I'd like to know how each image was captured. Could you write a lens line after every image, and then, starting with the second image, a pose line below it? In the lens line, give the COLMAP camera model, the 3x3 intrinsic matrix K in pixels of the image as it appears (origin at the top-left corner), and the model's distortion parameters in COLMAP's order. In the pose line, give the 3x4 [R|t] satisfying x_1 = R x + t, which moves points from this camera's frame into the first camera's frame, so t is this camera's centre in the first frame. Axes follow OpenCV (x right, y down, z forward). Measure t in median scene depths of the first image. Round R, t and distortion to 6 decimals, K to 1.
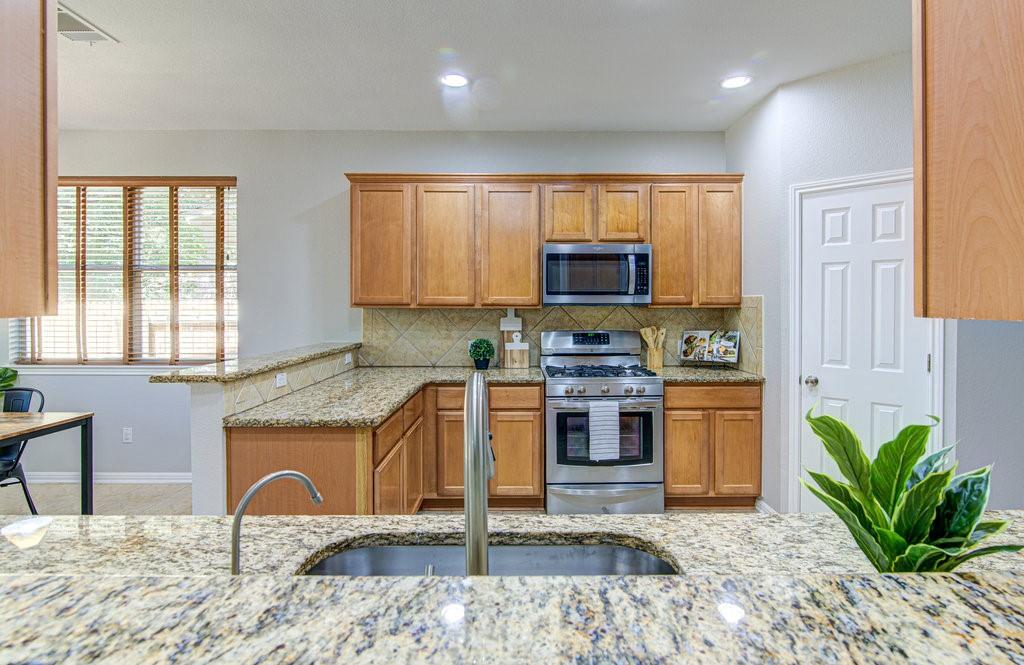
lens RADIAL K [[507.4, 0, 525.0], [0, 507.4, 306.0], [0, 0, 1]] dist [-0.003858, -0.000361]
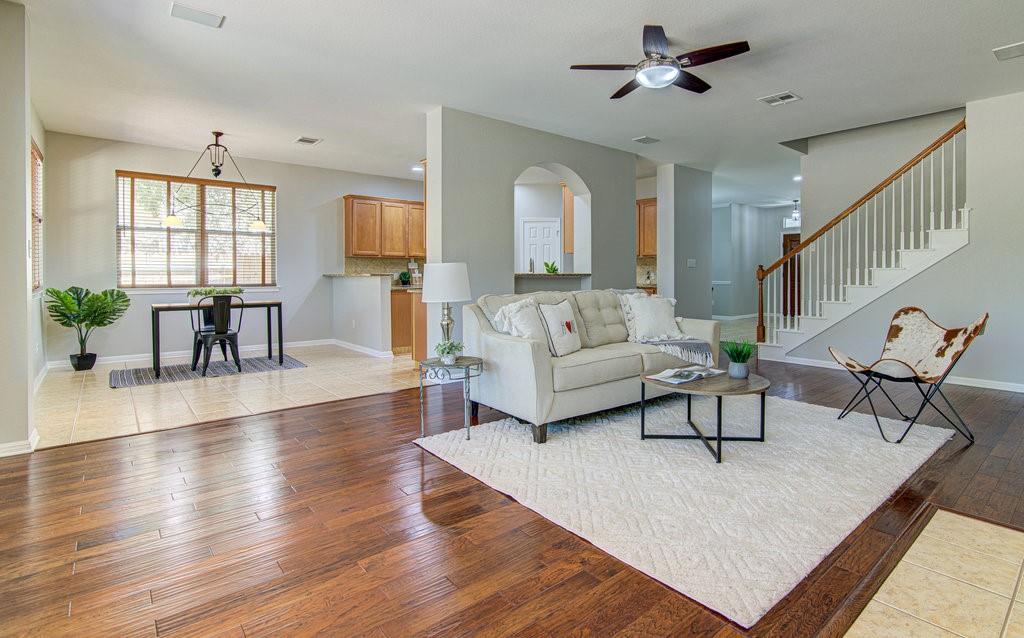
lens RADIAL K [[496.9, 0, 549.0], [0, 496.9, 276.5], [0, 0, 1]] dist [0.001527, 0.000548]
pose [[0.761819, -0.005438, 0.647767, -1.072061], [0.004387, 0.999985, 0.003235, 0.085437], [-0.647775, 0.000378, 0.761831, -1.153908]]
